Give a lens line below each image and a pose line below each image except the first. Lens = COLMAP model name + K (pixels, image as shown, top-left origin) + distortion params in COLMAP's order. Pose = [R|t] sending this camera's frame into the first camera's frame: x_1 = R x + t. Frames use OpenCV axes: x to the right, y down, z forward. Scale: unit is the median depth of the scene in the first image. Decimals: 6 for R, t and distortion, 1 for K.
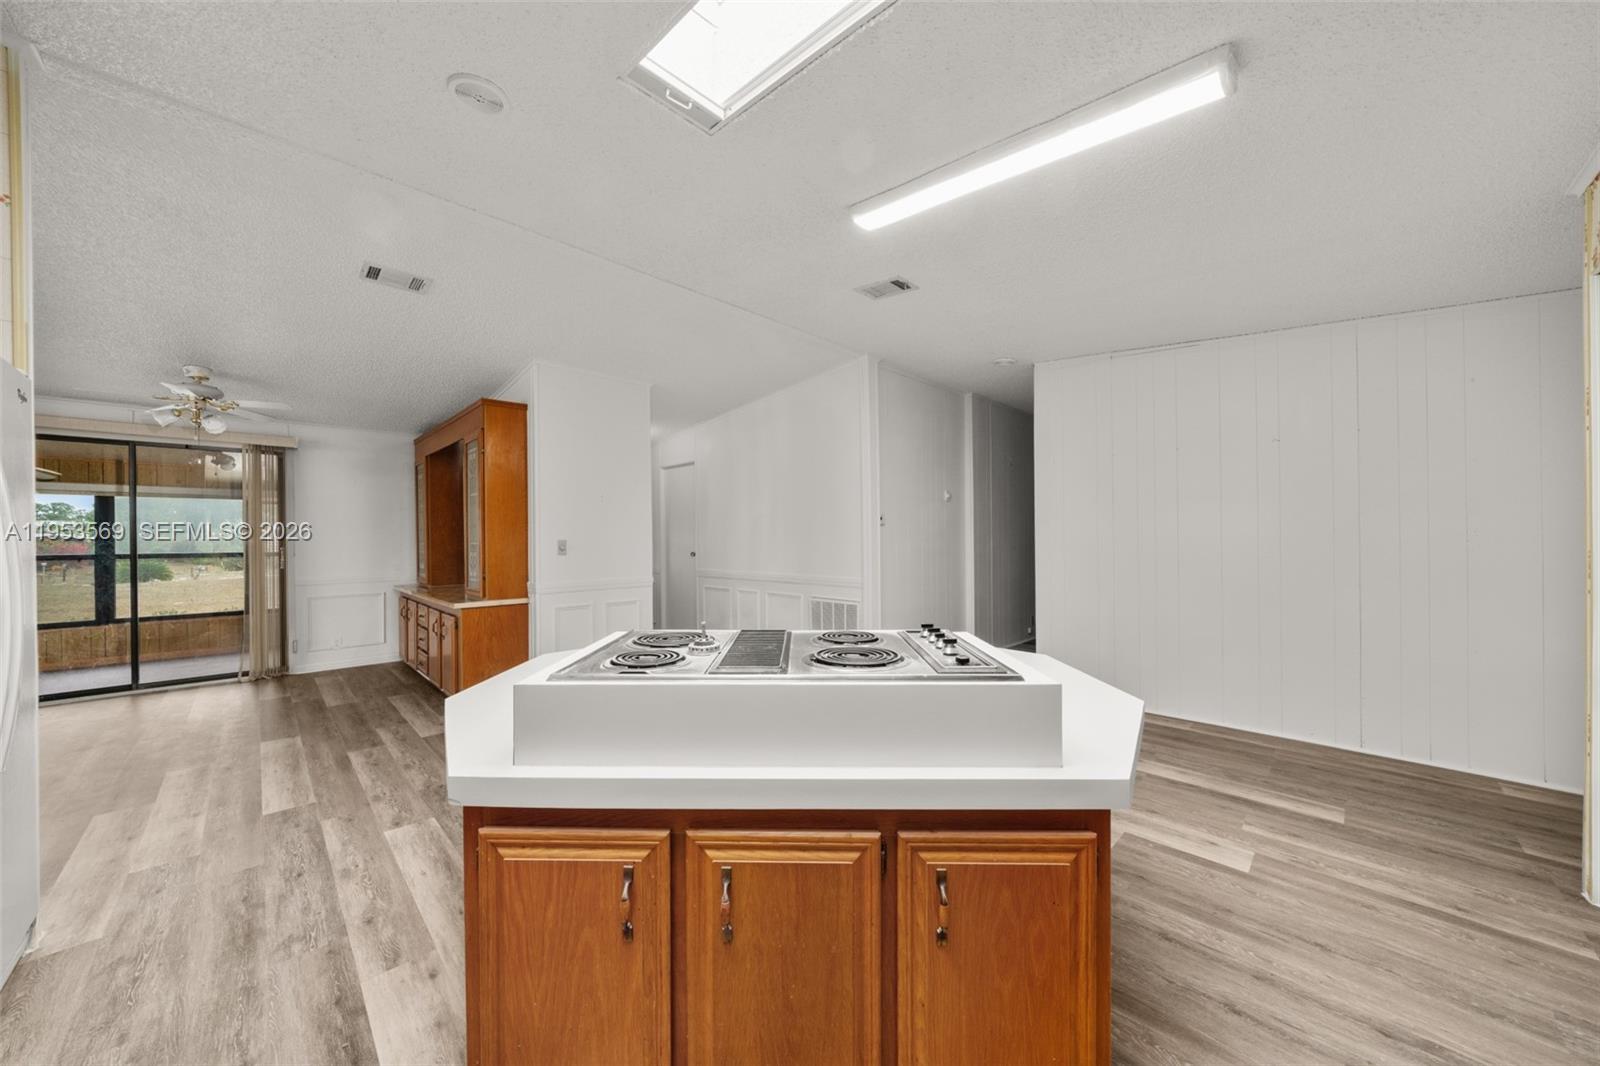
lens RADIAL K [[547.0, 0, 793.2], [0, 547.0, 546.5], [0, 0, 1]] dist [-0.001157, -0.000001]
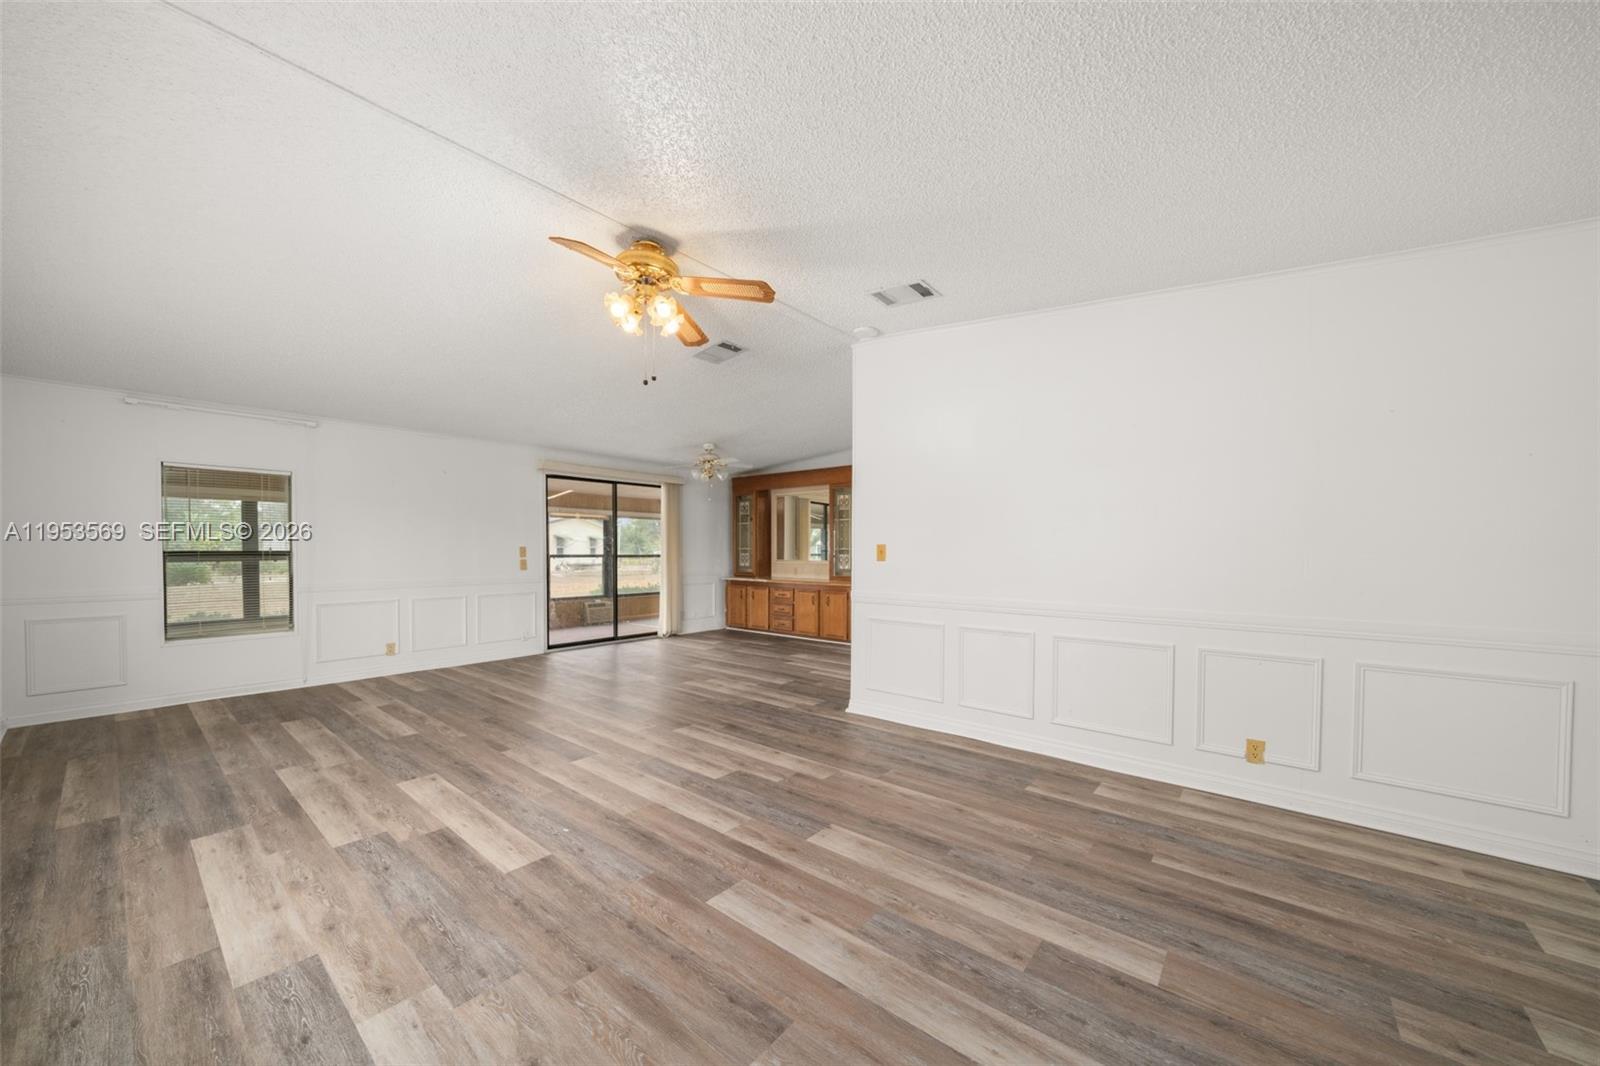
lens RADIAL K [[574.1, 0, 798.5], [0, 574.1, 563.2], [0, 0, 1]] dist [-0.008948, -0.000018]
pose [[0.994068, 0.007356, 0.108511, -1.493044], [-0.009298, 0.999805, 0.017399, 0.014818], [-0.108361, -0.018304, 0.993943, -1.201686]]
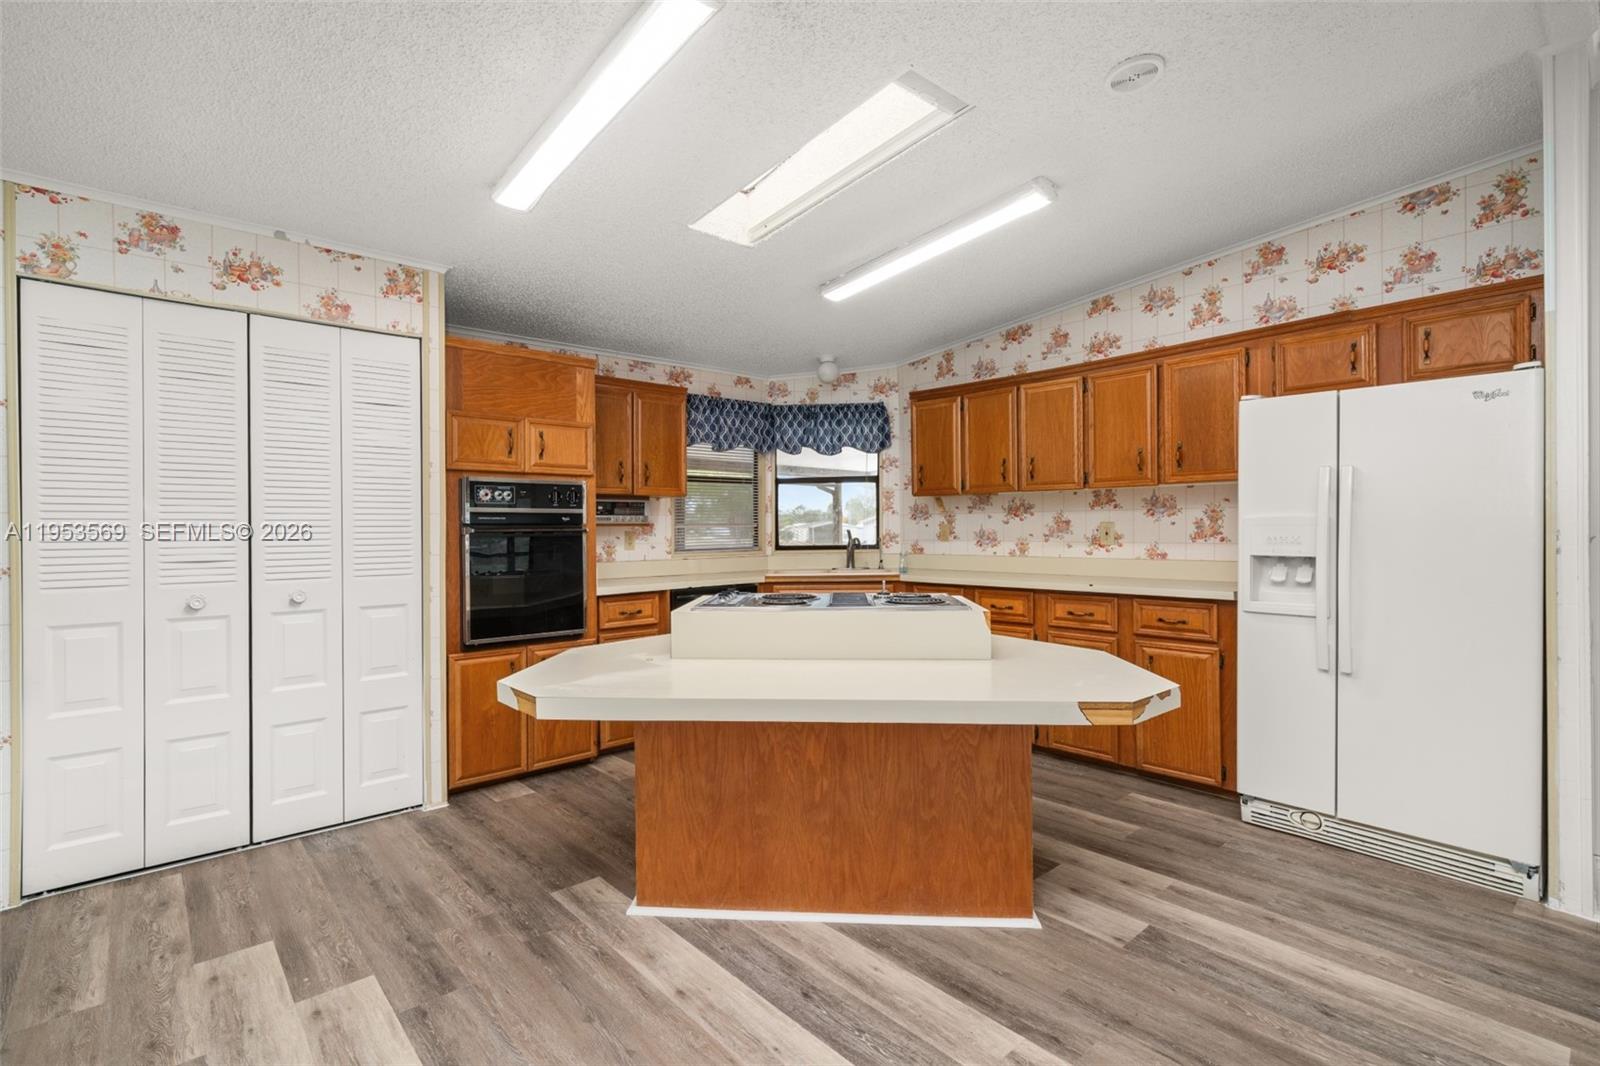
lens RADIAL K [[747.6, 0, 794.1], [0, 747.6, 524.0], [0, 0, 1]] dist [0.002352, 0.000279]
pose [[-0.998953, 0.013171, 0.043817, -0.005222], [0.013370, 0.999902, 0.004263, -0.016995], [-0.043757, 0.004844, -0.999030, 1.582826]]
